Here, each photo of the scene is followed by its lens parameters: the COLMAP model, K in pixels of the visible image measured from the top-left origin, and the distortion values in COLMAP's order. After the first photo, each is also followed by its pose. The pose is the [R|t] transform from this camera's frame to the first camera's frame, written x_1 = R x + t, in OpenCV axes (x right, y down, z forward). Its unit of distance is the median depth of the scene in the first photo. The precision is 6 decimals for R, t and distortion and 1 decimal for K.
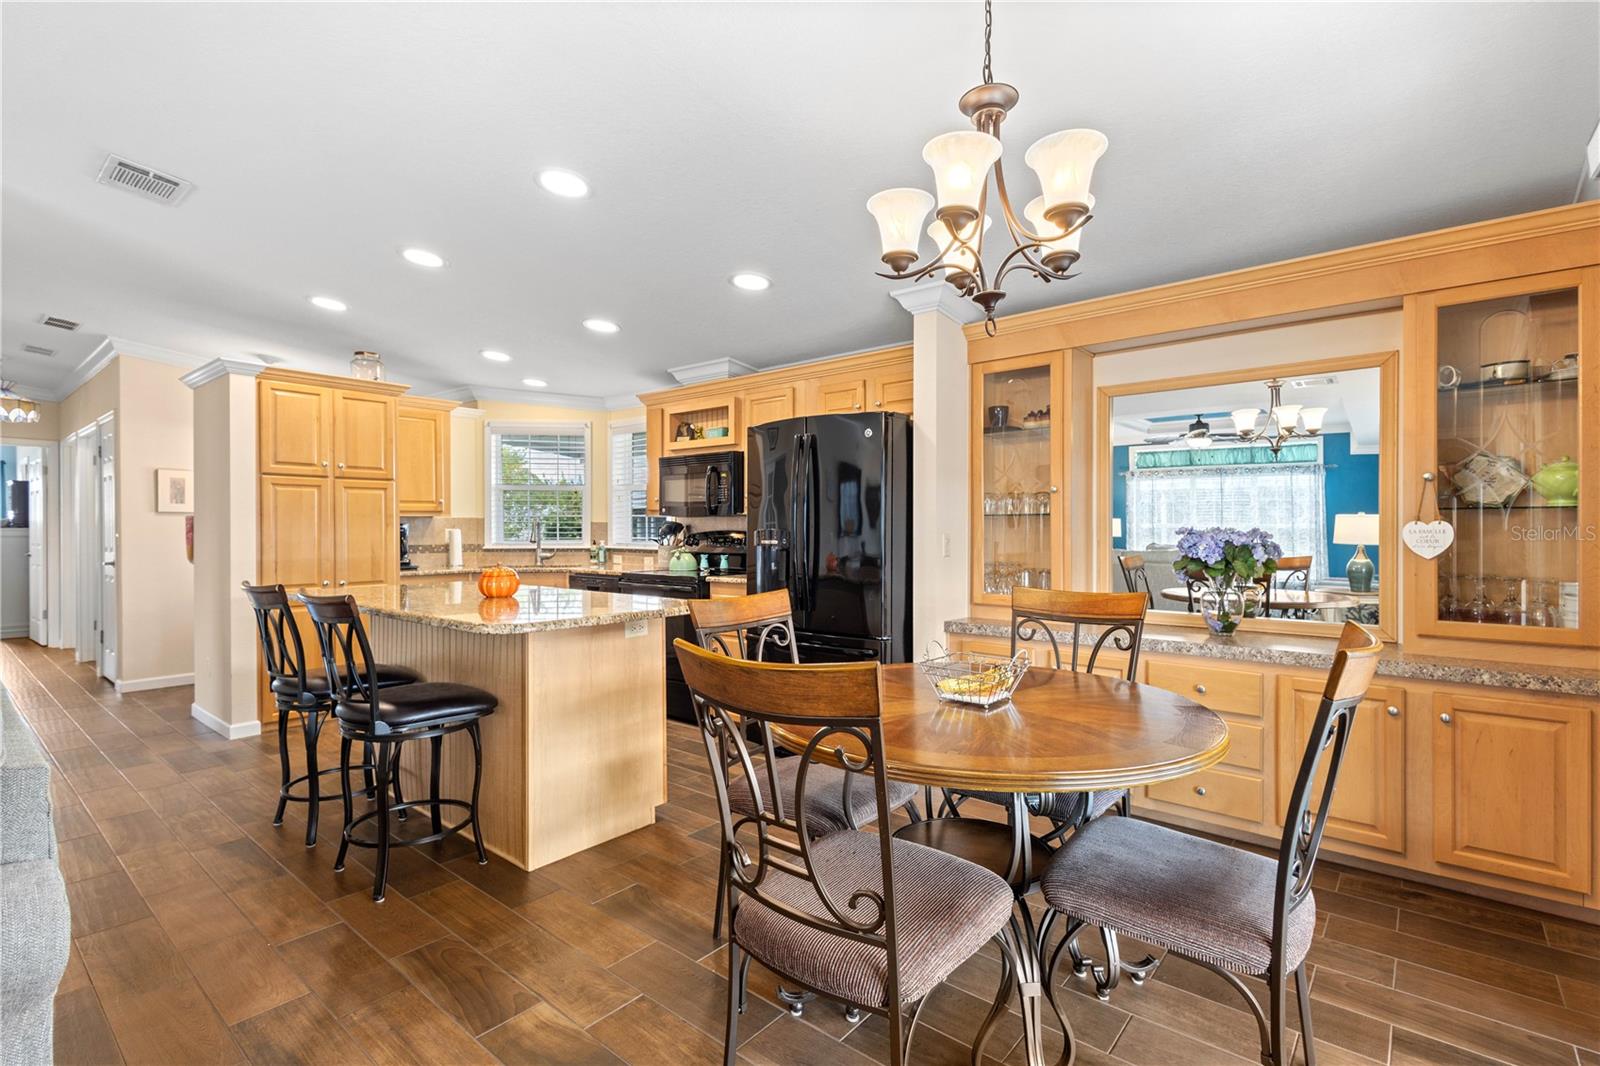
lens RADIAL K [[742.1, 0, 800.0], [0, 742.1, 533.0], [0, 0, 1]] dist [0.000647, 0.000097]
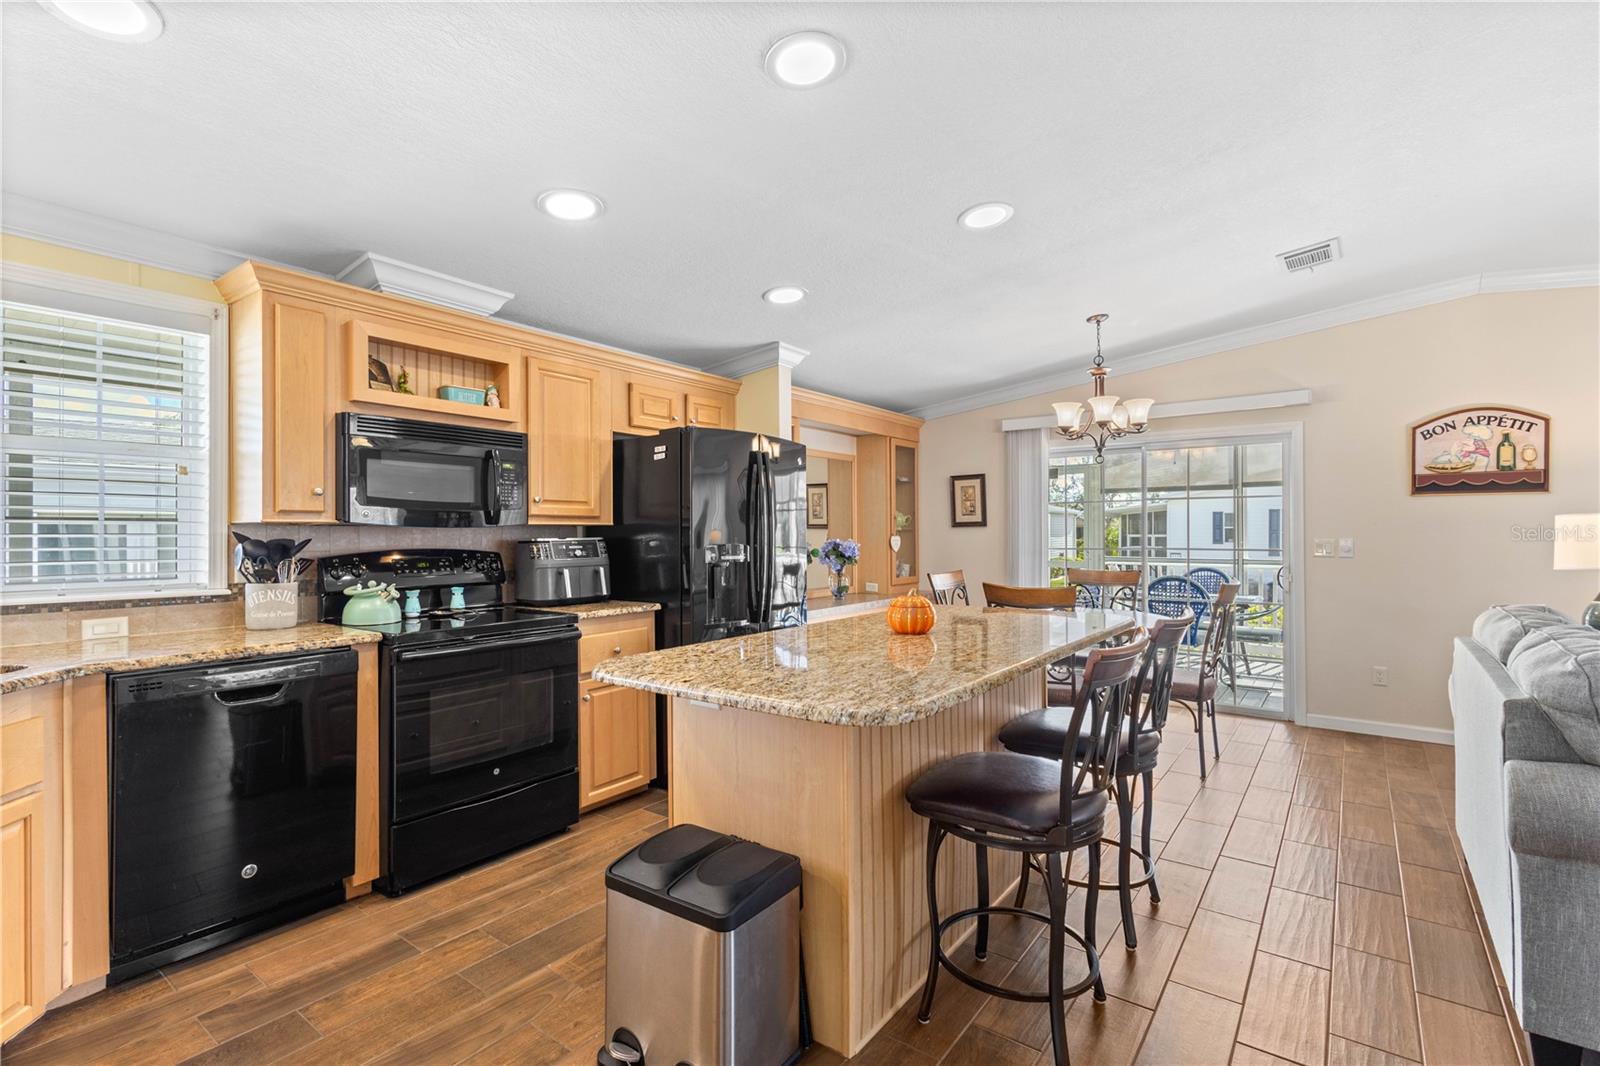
lens RADIAL K [[742.1, 0, 800.0], [0, 742.1, 533.0], [0, 0, 1]] dist [0.000647, 0.000097]
pose [[-0.053006, -0.001839, 0.998593, -0.747745], [0.008640, 0.999960, 0.002300, -0.015859], [-0.998557, 0.008750, -0.052988, 0.730036]]
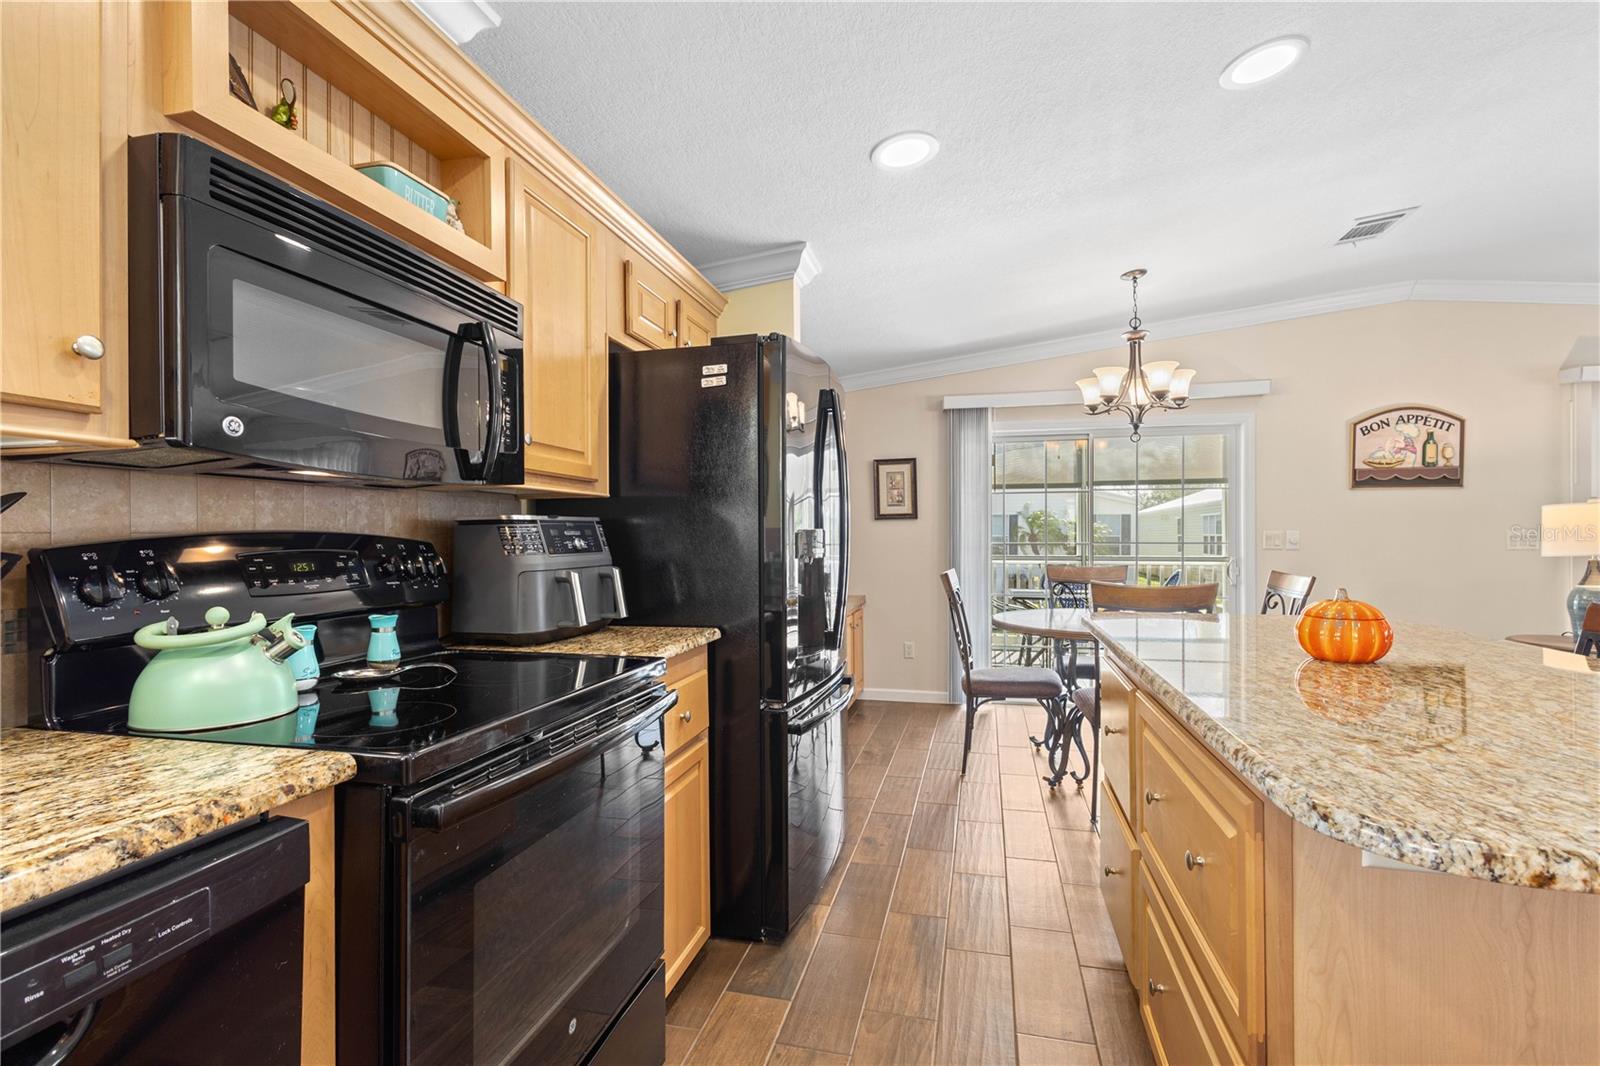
lens RADIAL K [[752.0, 0, 800.0], [0, 752.0, 533.0], [0, 0, 1]] dist [0.002750, 0.000172]
pose [[-0.440023, 0.004196, 0.897977, -0.439882], [0.006475, 0.999978, -0.001499, -0.001413], [-0.897963, 0.005155, -0.440041, 0.969785]]
